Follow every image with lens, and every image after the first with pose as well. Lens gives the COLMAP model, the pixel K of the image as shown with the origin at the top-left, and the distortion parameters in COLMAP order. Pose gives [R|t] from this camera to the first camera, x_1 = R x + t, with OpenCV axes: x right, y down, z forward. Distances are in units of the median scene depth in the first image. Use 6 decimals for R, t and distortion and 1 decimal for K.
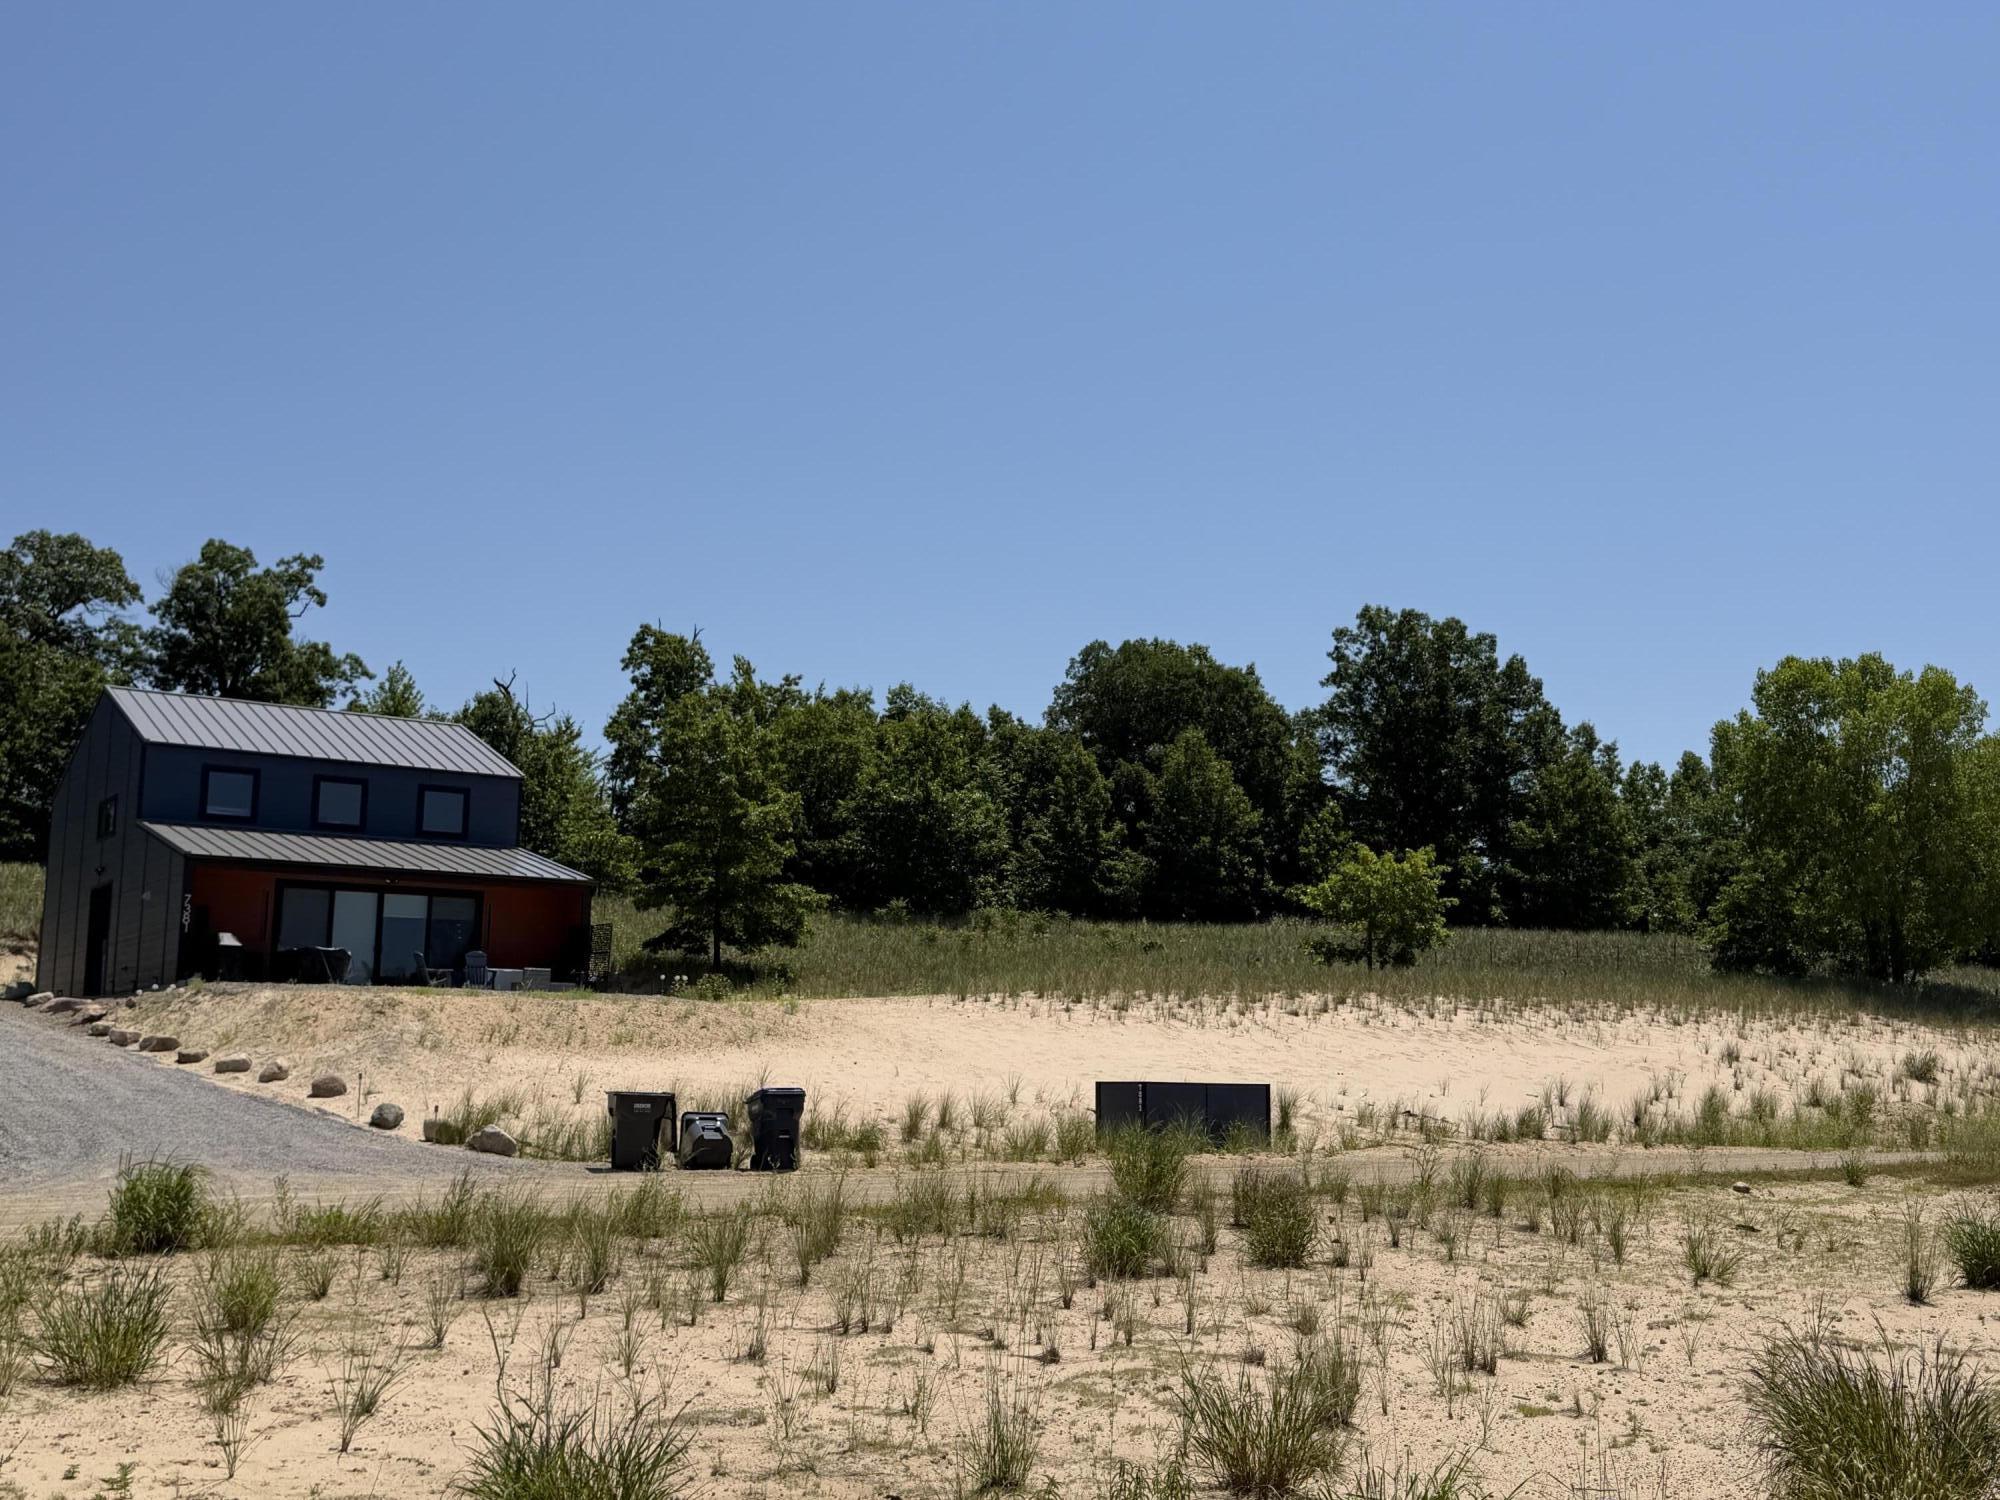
lens RADIAL K [[2143.3, 0, 1014.3], [0, 2143.3, 749.5], [0, 0, 1]] dist [0.119208, 0.000000]
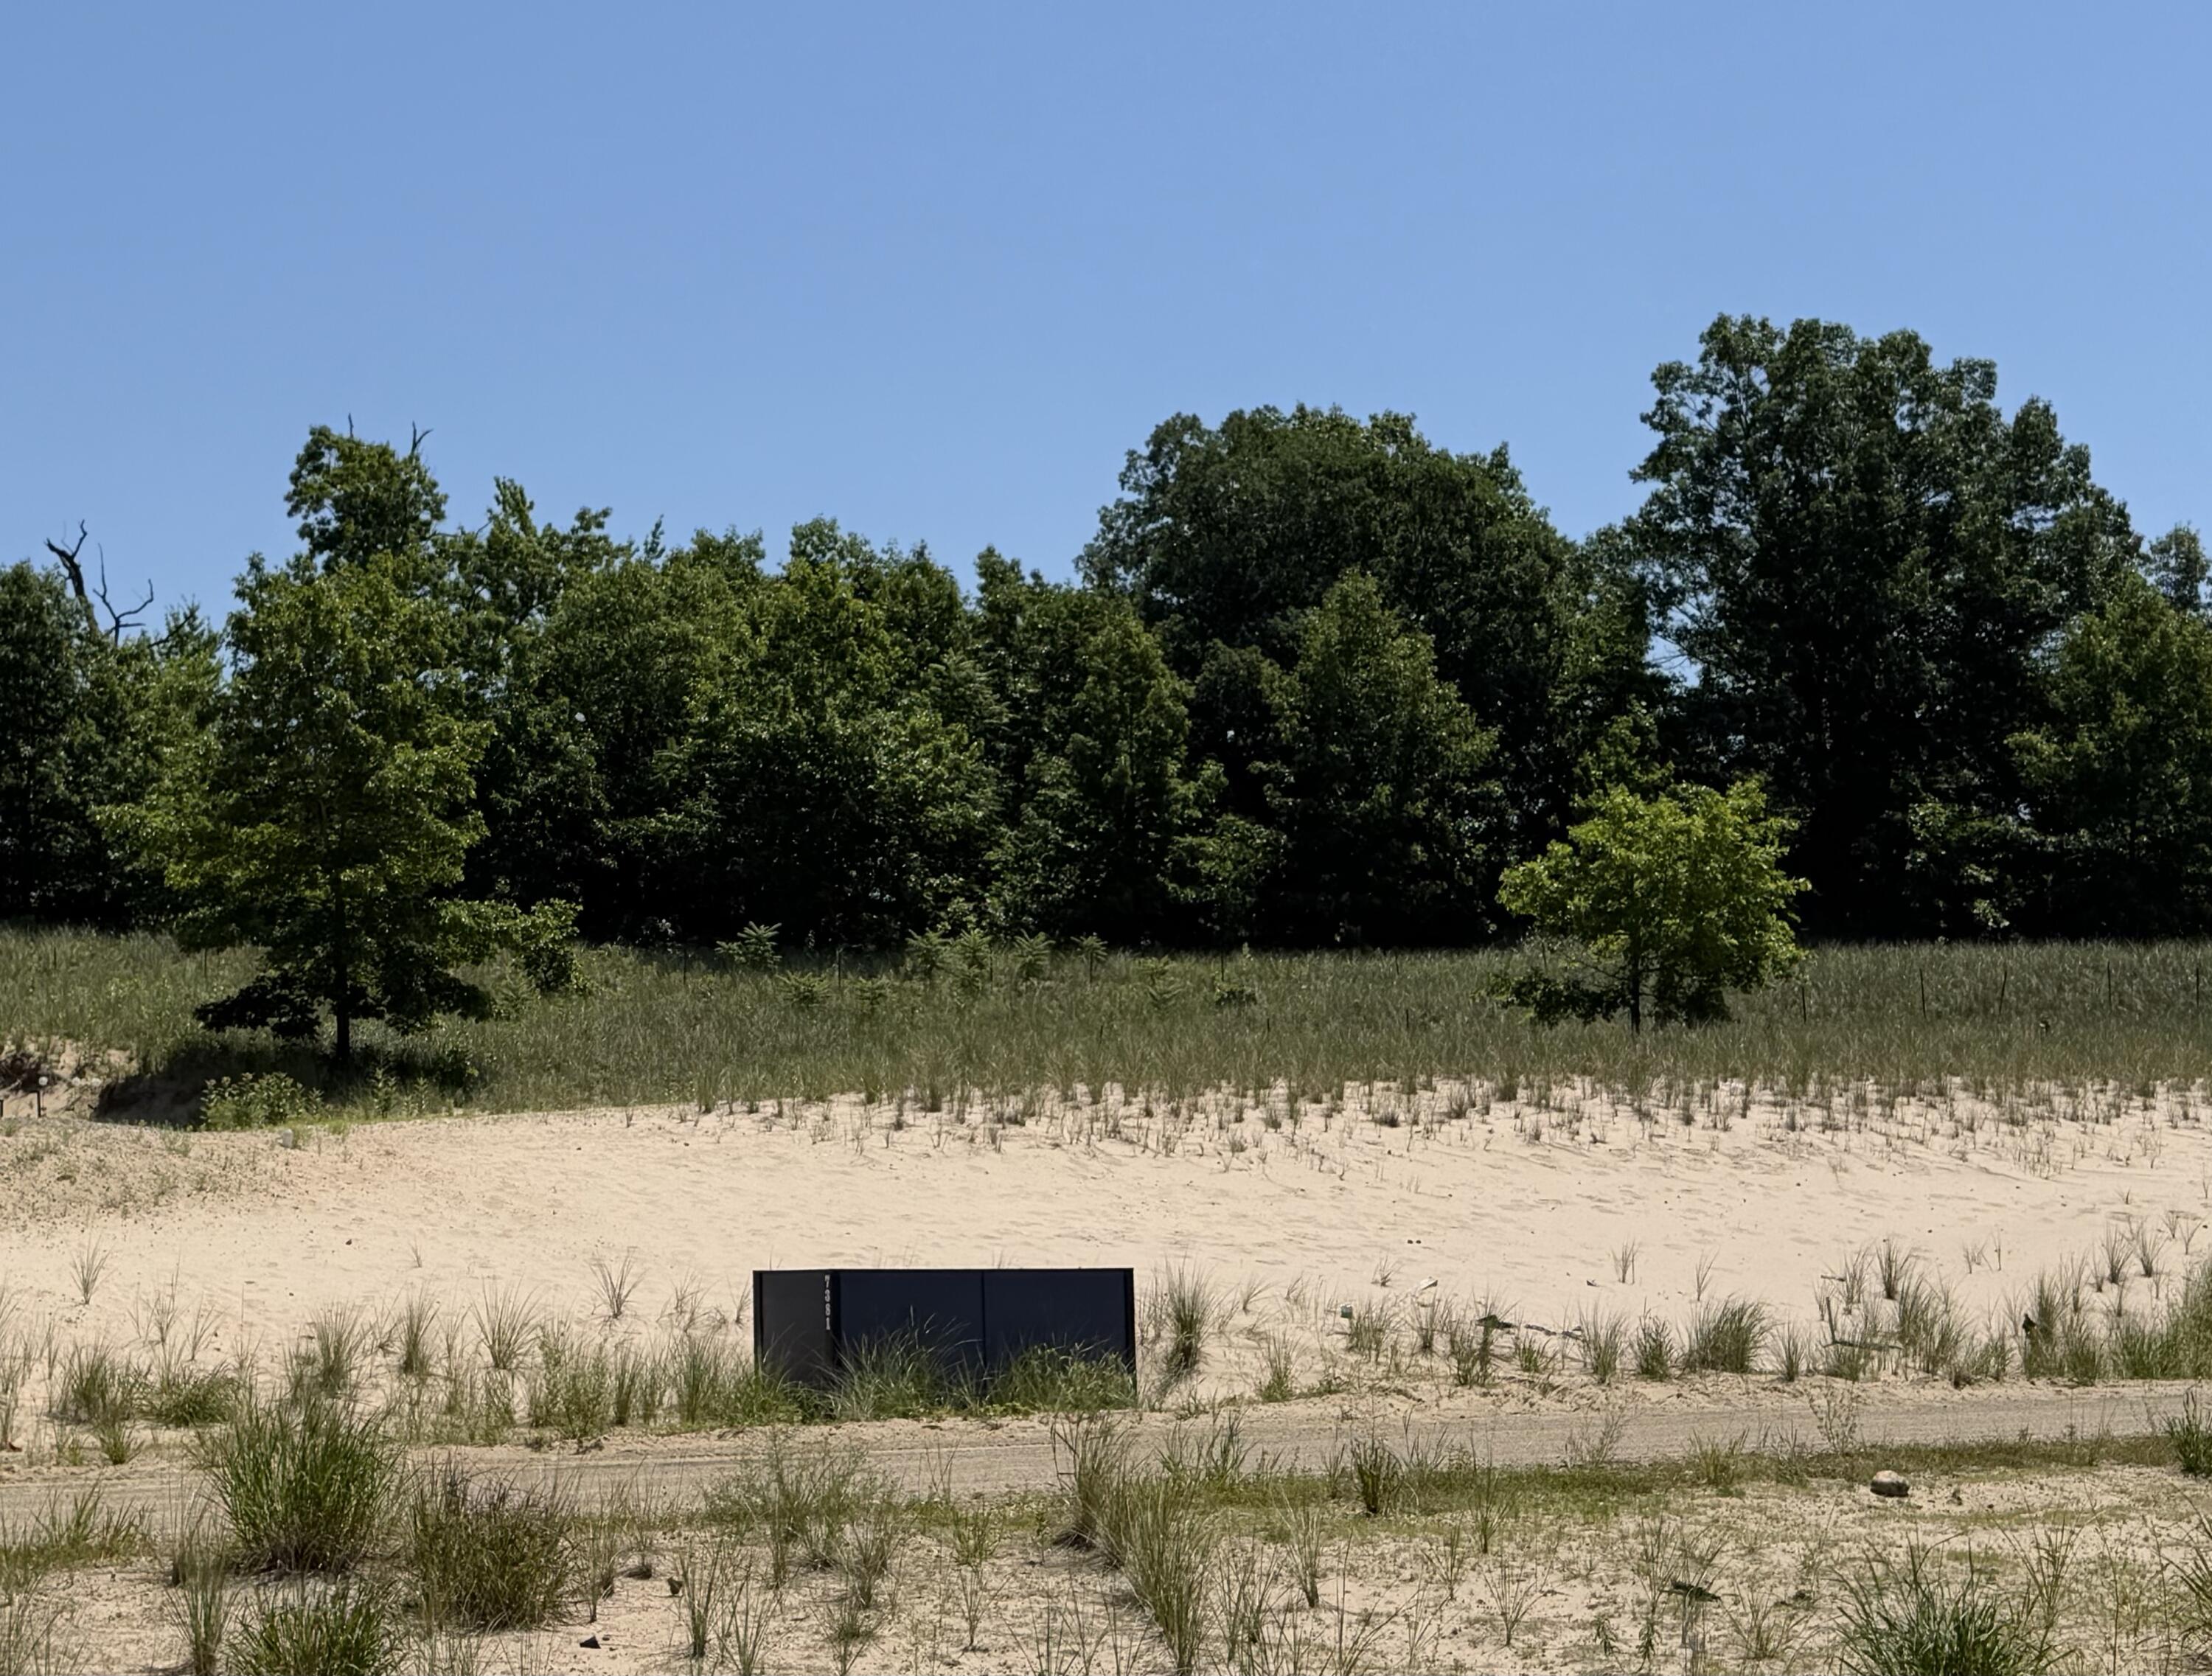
lens RADIAL K [[3598.1, 0, 1094.5], [0, 3598.1, 838.2], [0, 0, 1]] dist [0.084260, 0.000000]
pose [[0.985672, -0.036078, -0.164767, 0.164882], [0.042208, 0.998535, 0.033857, 0.021856], [0.163304, -0.040327, 0.985751, 0.143741]]
